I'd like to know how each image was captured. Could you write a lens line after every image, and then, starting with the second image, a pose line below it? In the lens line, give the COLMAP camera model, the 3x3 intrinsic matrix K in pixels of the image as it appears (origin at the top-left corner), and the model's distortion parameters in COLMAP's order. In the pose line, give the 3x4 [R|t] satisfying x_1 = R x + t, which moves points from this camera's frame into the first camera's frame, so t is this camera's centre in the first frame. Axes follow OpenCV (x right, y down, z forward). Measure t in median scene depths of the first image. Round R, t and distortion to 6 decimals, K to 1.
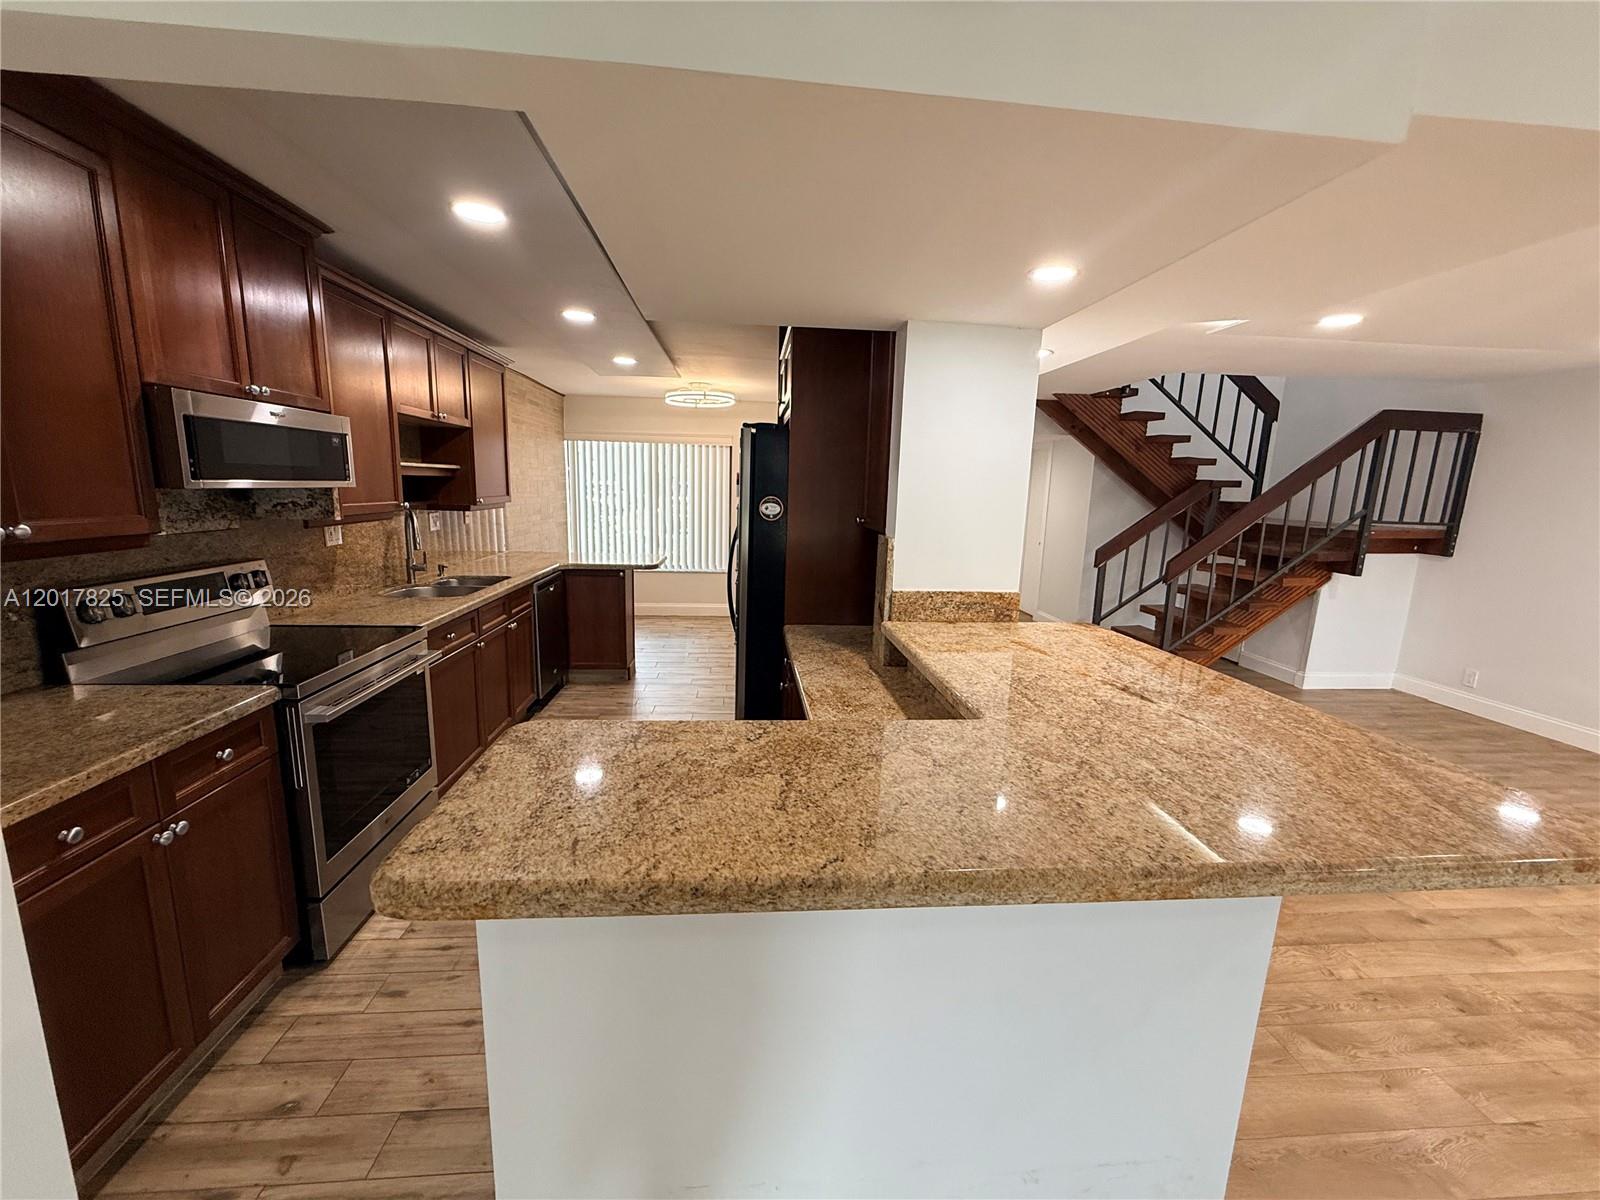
lens RADIAL K [[642.7, 0, 800.4], [0, 642.7, 602.5], [0, 0, 1]] dist [0.001816, 0.000197]
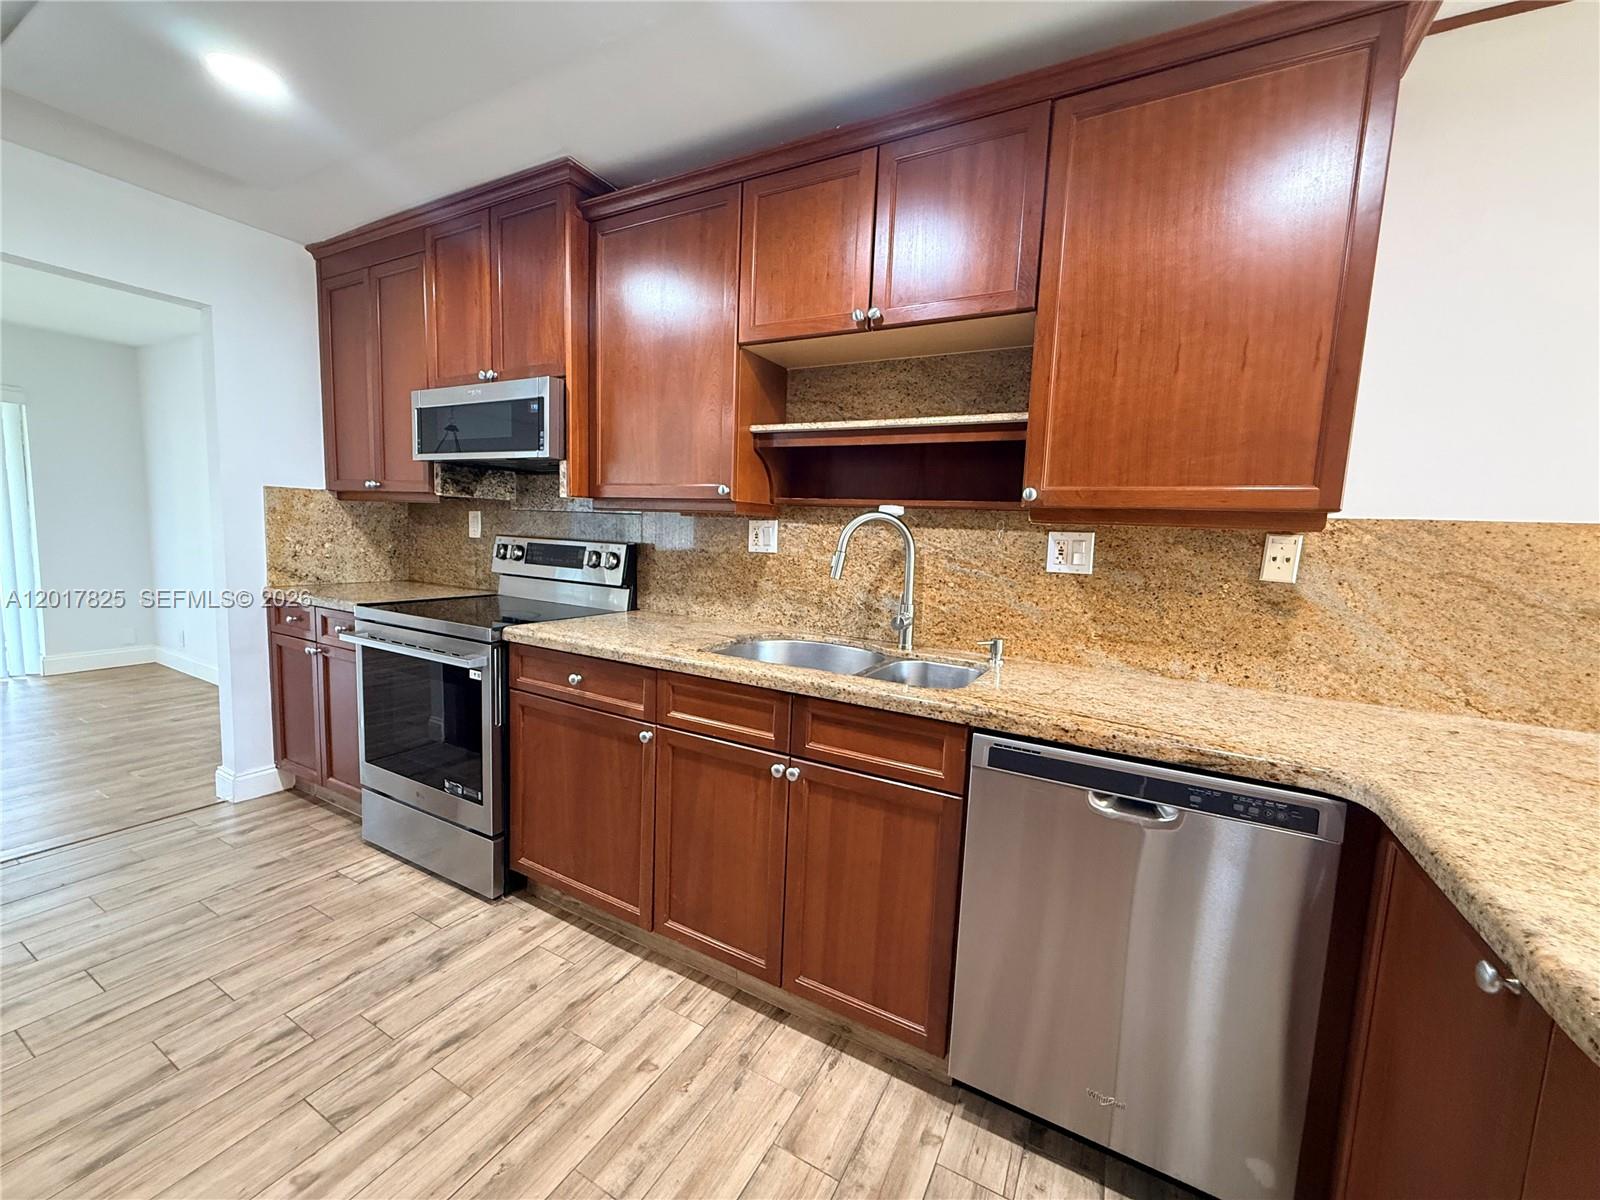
lens RADIAL K [[642.7, 0, 799.7], [0, 642.7, 600.1], [0, 0, 1]] dist [0.001816, 0.000197]
pose [[-0.552597, 0.042804, -0.832349, -0.133601], [-0.207066, 0.960317, 0.186856, -0.193514], [0.807316, 0.275608, -0.521805, 1.514549]]
